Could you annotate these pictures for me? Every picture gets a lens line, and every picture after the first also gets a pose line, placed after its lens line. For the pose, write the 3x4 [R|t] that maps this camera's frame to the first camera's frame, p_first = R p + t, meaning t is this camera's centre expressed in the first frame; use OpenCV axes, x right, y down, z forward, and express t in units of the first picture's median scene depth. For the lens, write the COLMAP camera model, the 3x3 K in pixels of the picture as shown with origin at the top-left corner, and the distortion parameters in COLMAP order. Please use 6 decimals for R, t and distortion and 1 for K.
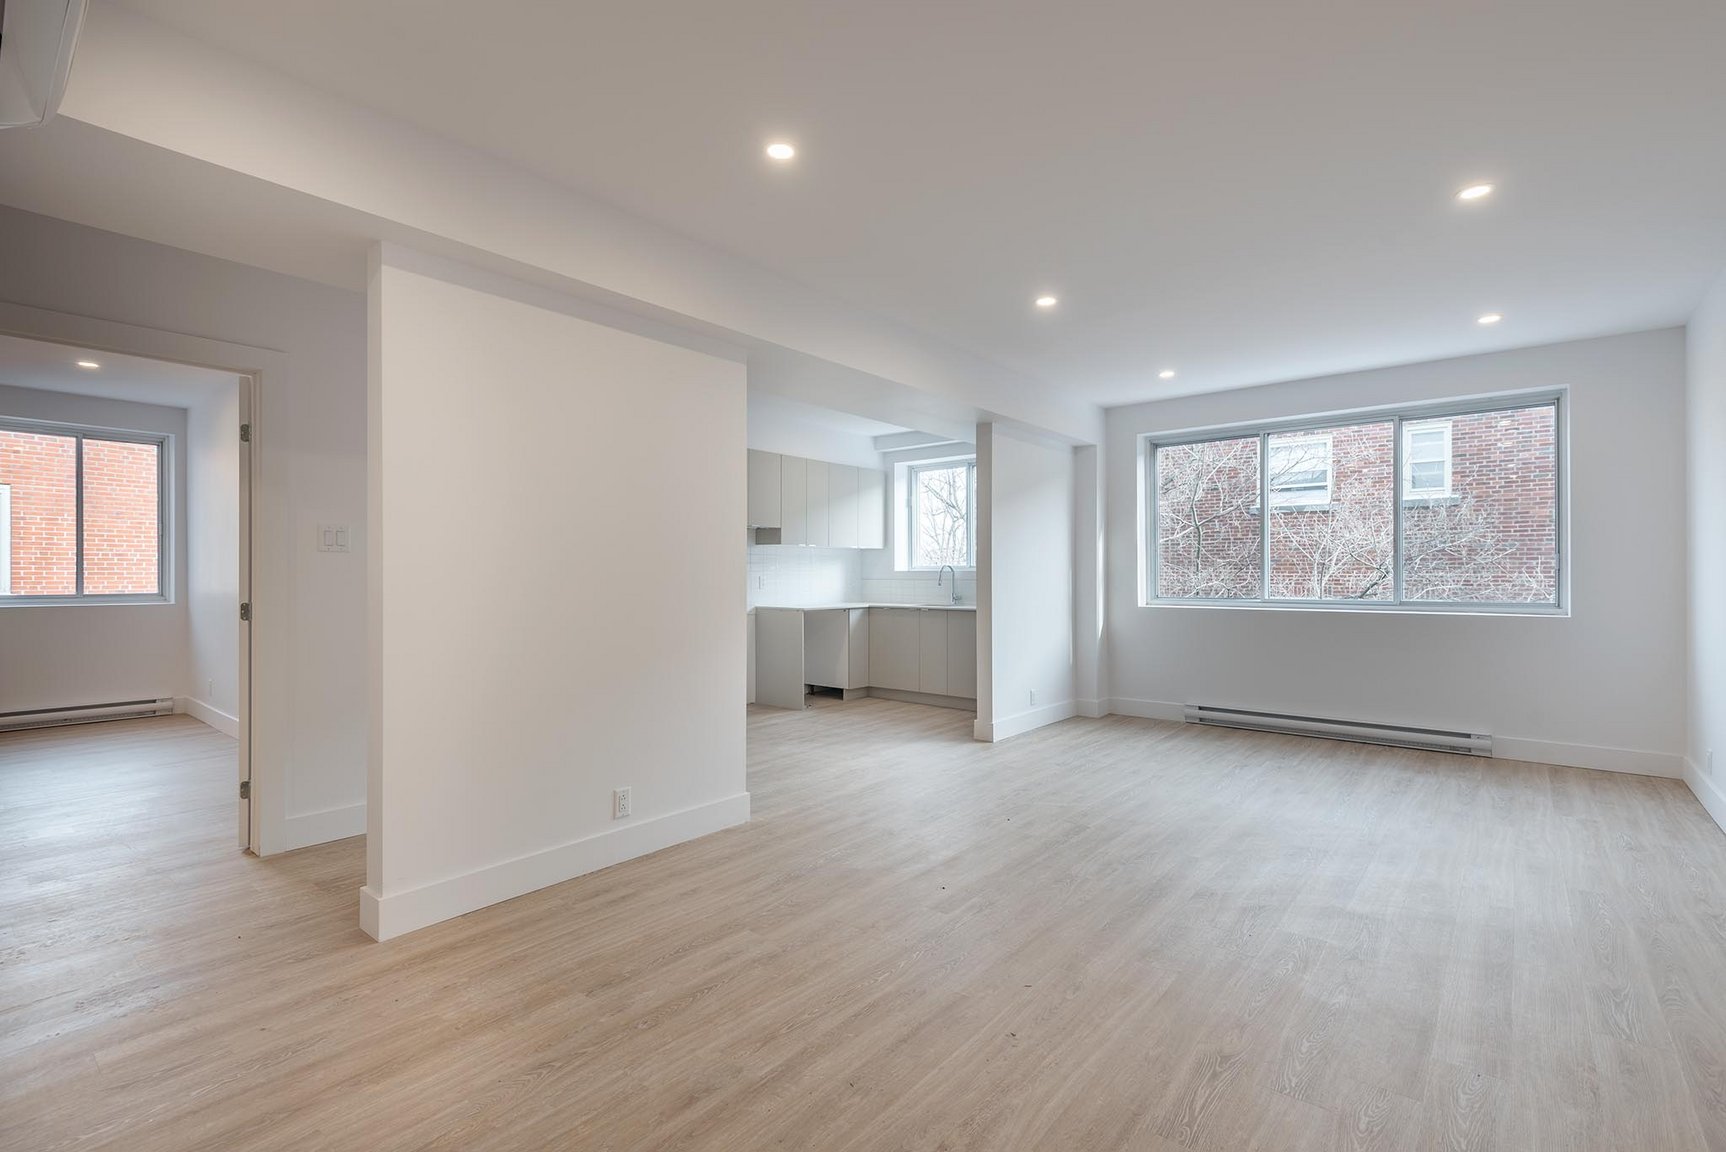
lens RADIAL K [[772.9, 0, 865.2], [0, 772.9, 572.1], [0, 0, 1]] dist [0.032768, -0.019703]
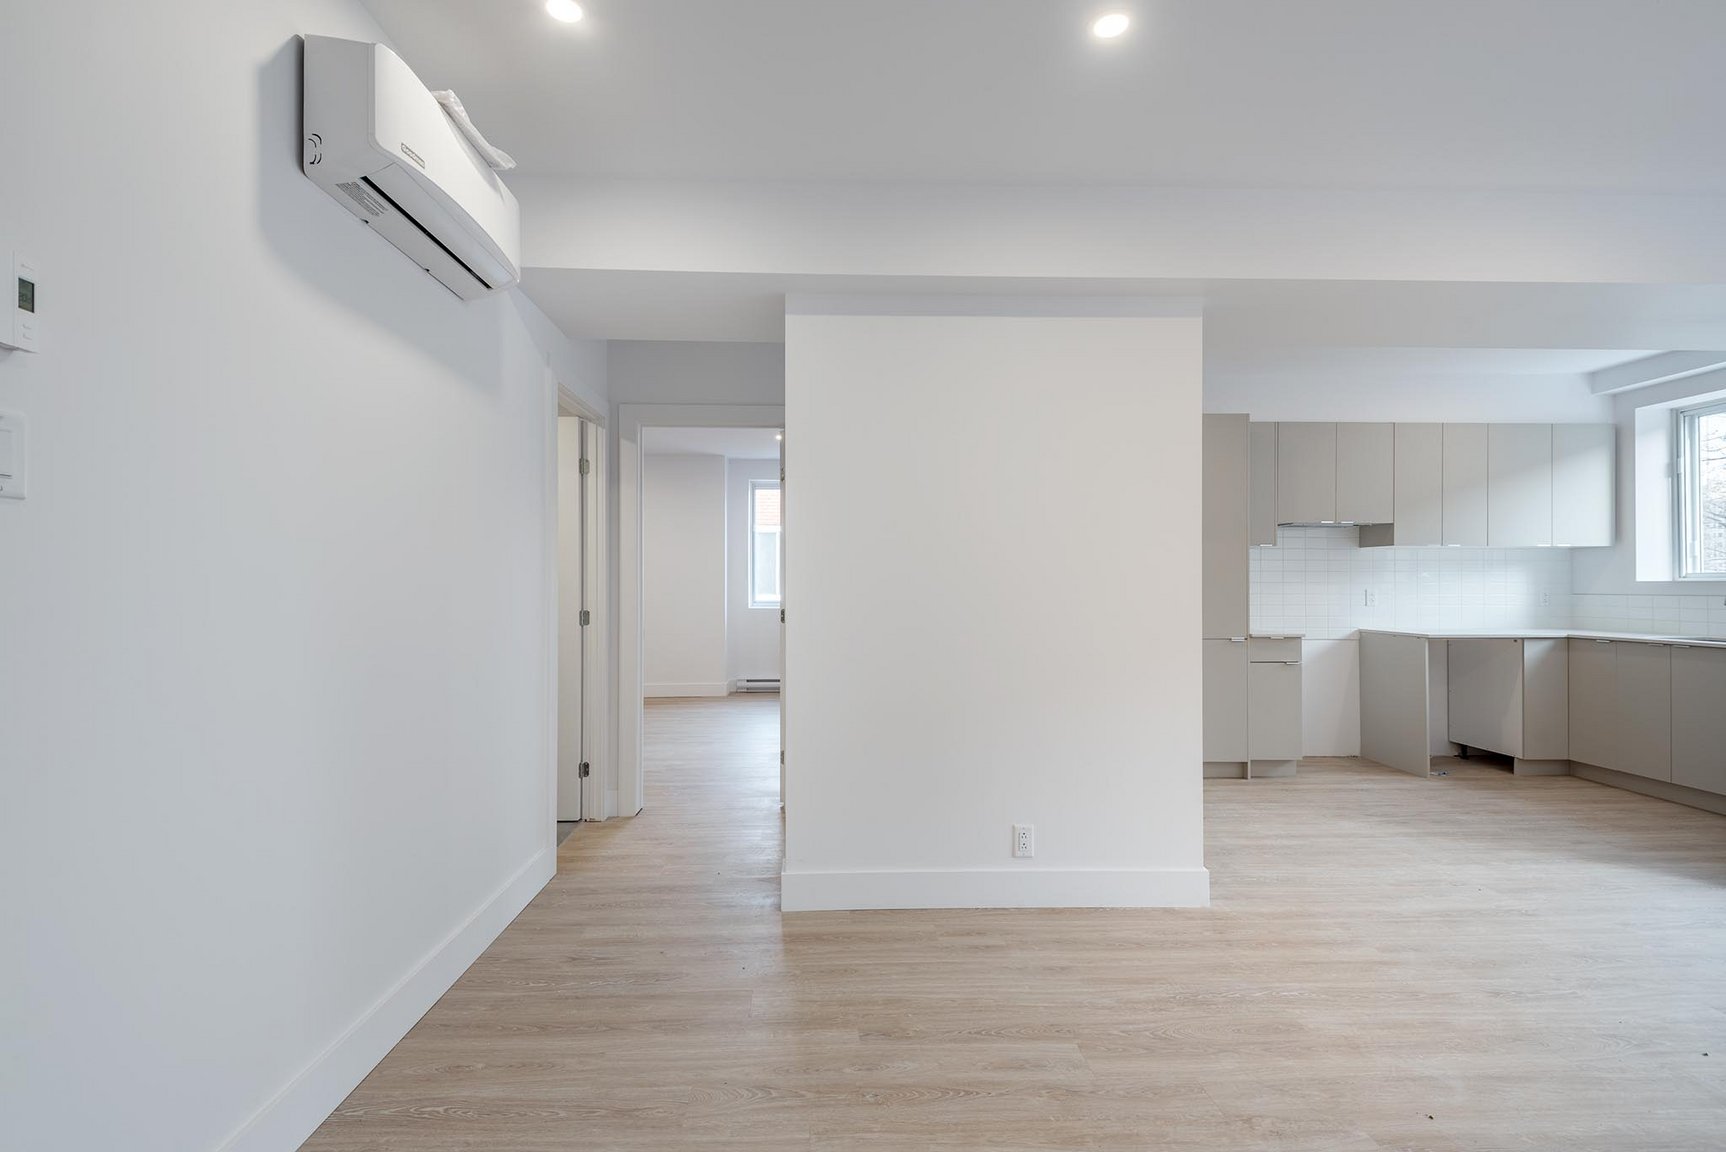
lens RADIAL K [[794.9, 0, 852.0], [0, 794.9, 579.8], [0, 0, 1]] dist [0.024825, -0.011629]
pose [[0.670956, -0.004760, -0.741482, 0.132678], [0.000627, 0.999983, -0.005852, 0.000751], [0.741497, 0.003462, 0.670947, 0.133246]]
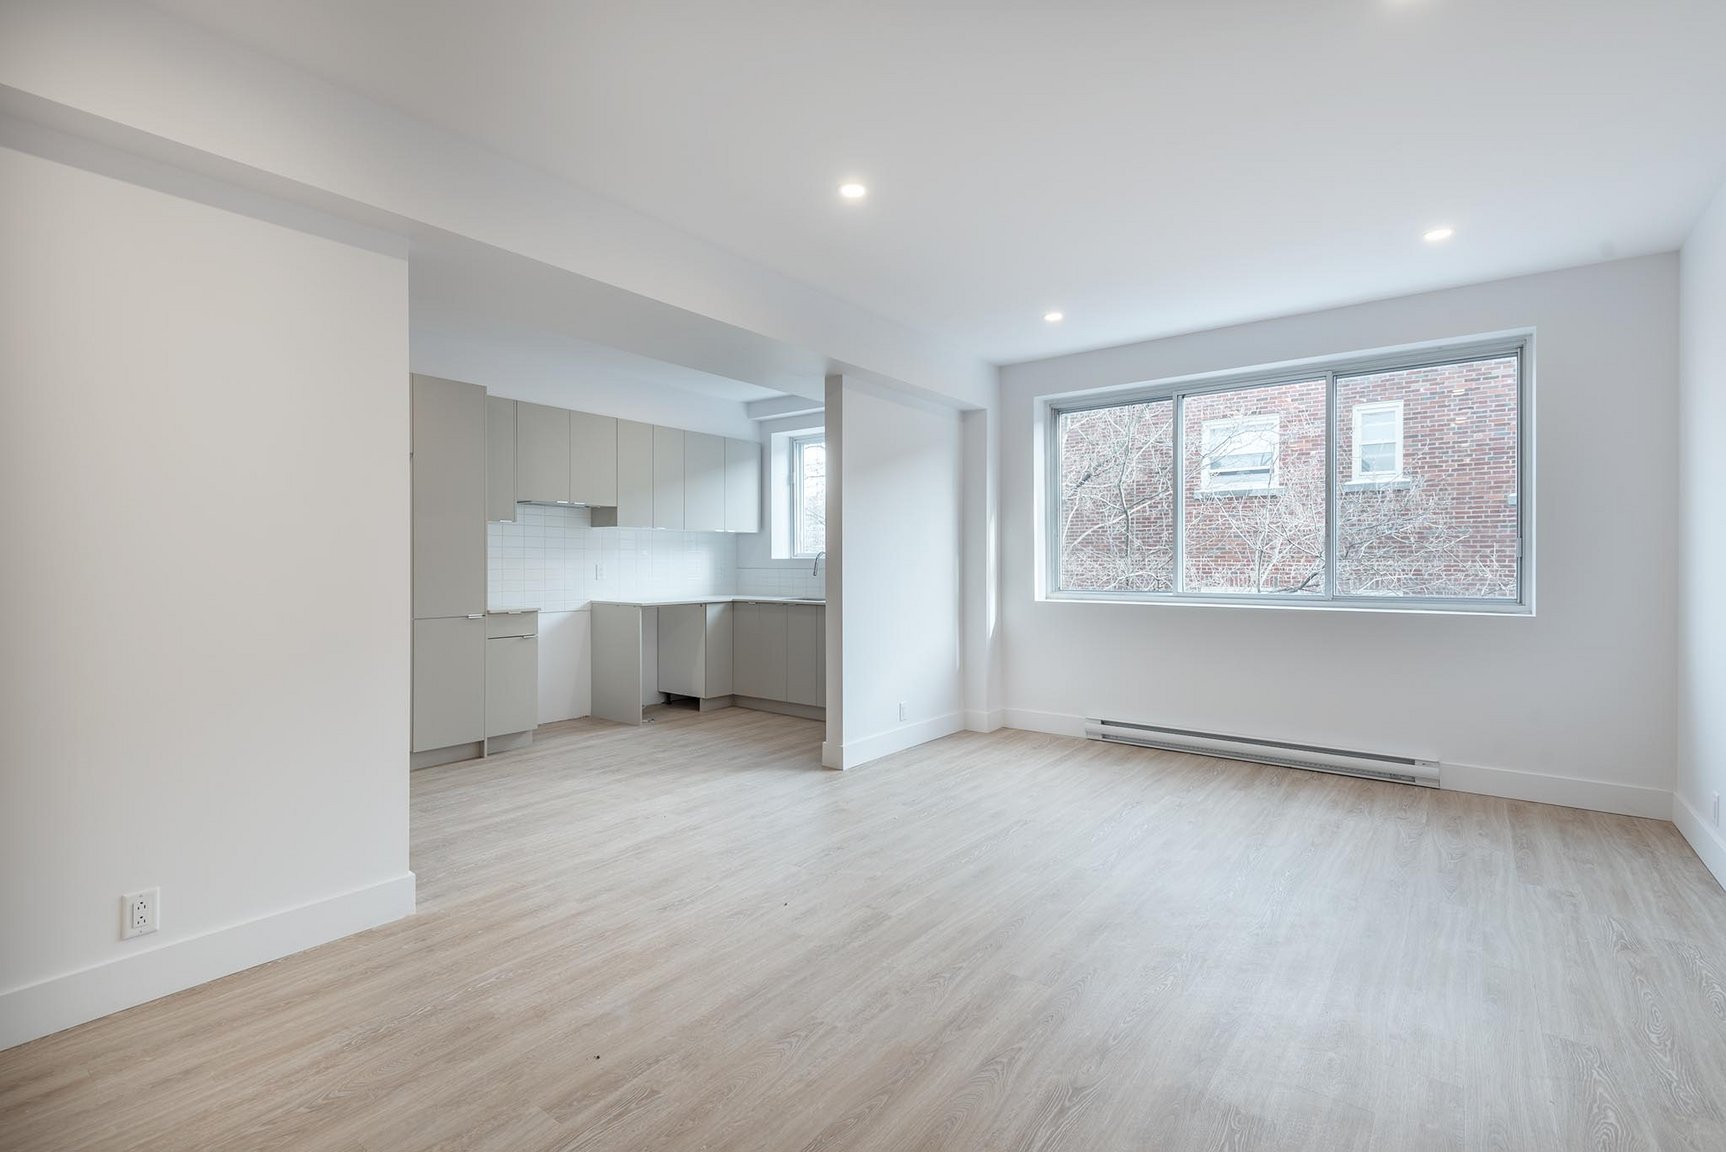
lens RADIAL K [[779.2, 0, 862.4], [0, 779.2, 564.2], [0, 0, 1]] dist [0.036618, -0.020610]
pose [[0.999250, 0.001171, 0.038714, 0.147912], [-0.001341, 0.999990, 0.004364, 0.000986], [-0.038708, -0.004412, 0.999241, 0.178231]]
